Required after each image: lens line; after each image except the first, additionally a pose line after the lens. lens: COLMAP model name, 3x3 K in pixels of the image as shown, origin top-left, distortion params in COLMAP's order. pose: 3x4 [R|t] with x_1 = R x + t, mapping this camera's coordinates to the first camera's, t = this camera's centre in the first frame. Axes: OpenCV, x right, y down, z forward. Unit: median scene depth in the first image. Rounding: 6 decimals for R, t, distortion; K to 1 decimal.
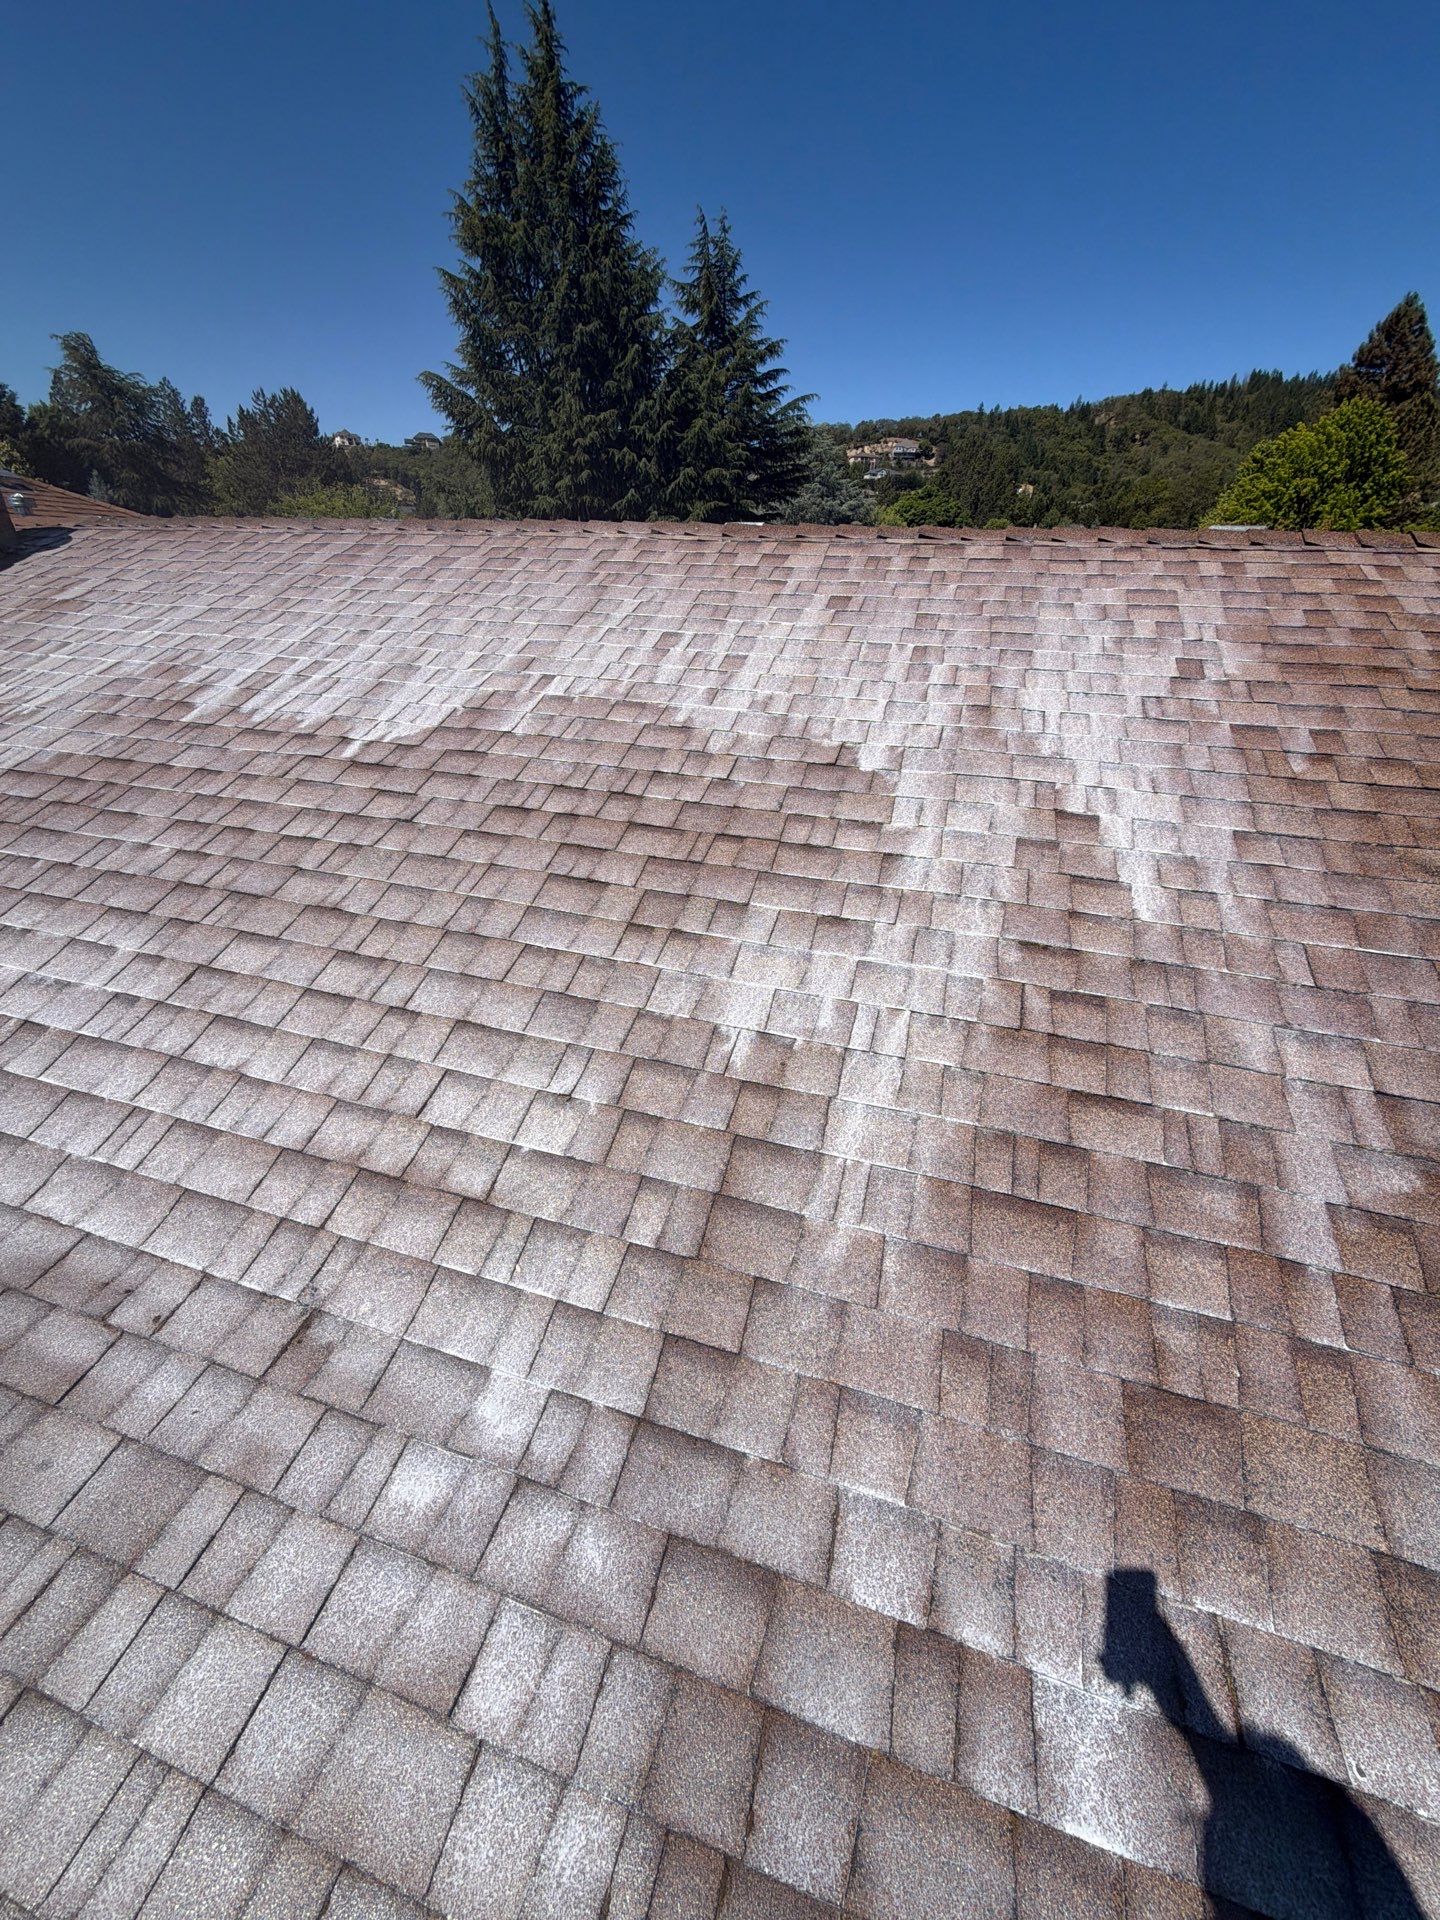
lens RADIAL K [[761.1, 0, 720.4], [0, 761.1, 960.5], [0, 0, 1]] dist [0.000449, -0.000100]
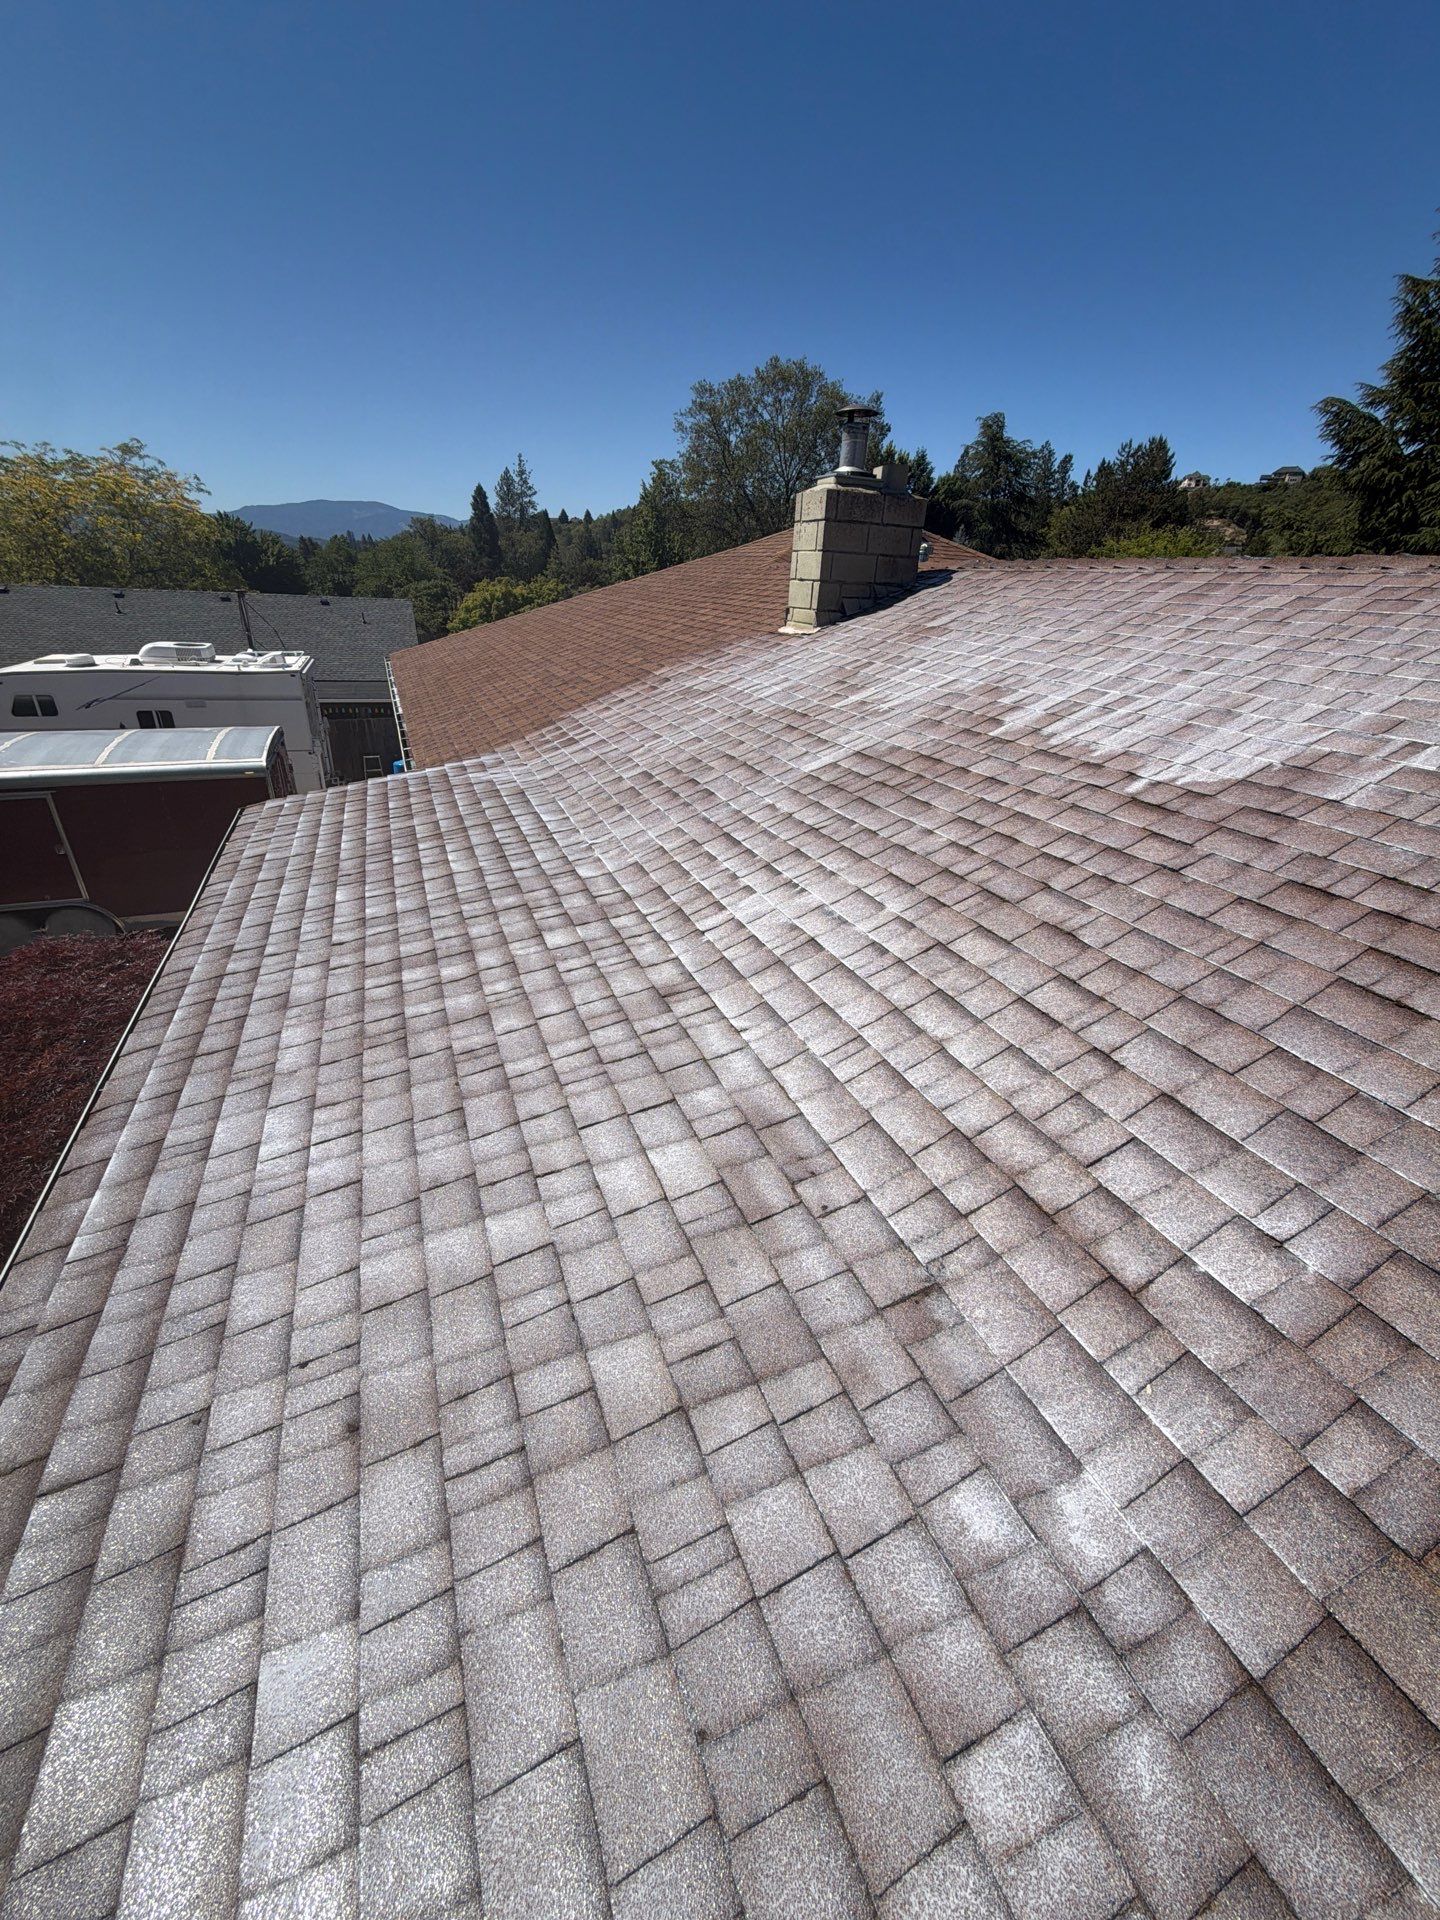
lens RADIAL K [[761.1, 0, 721.5], [0, 761.1, 960.8], [0, 0, 1]] dist [0.000449, -0.000100]
pose [[0.643157, 0.342071, -0.685082, -0.083949], [-0.370865, 0.921891, 0.112144, 0.019892], [0.669932, 0.181946, 0.719782, -0.025857]]
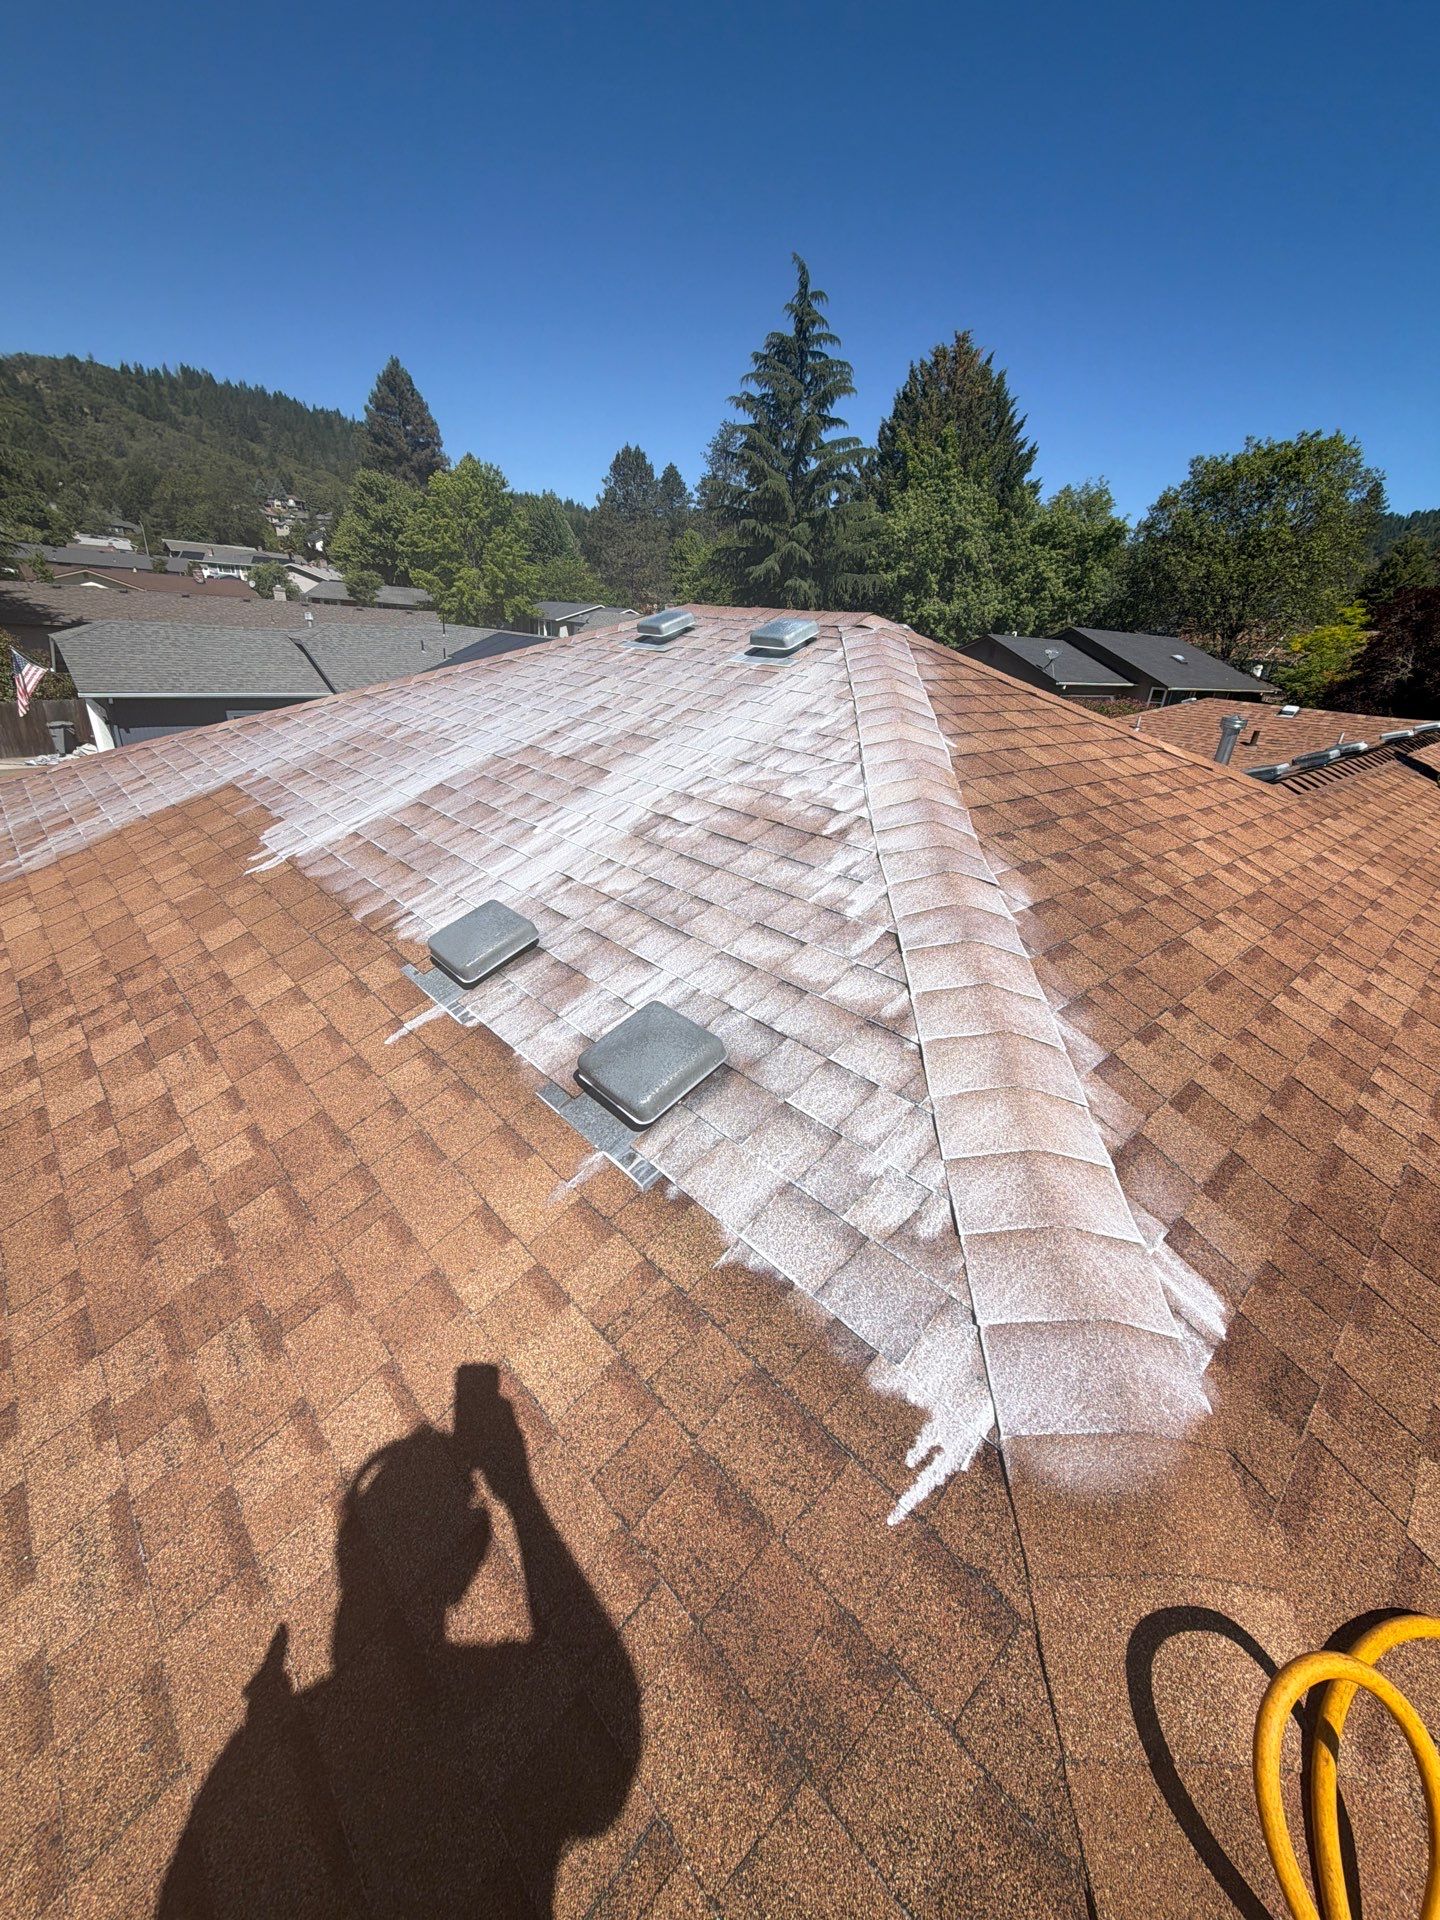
lens RADIAL K [[761.1, 0, 721.5], [0, 761.1, 959.5], [0, 0, 1]] dist [0.000449, -0.000100]
pose [[0.493383, -0.350480, 0.796076, -5.016880], [0.346720, 0.918617, 0.189544, -1.799652], [-0.797721, 0.182498, 0.574749, 2.508963]]
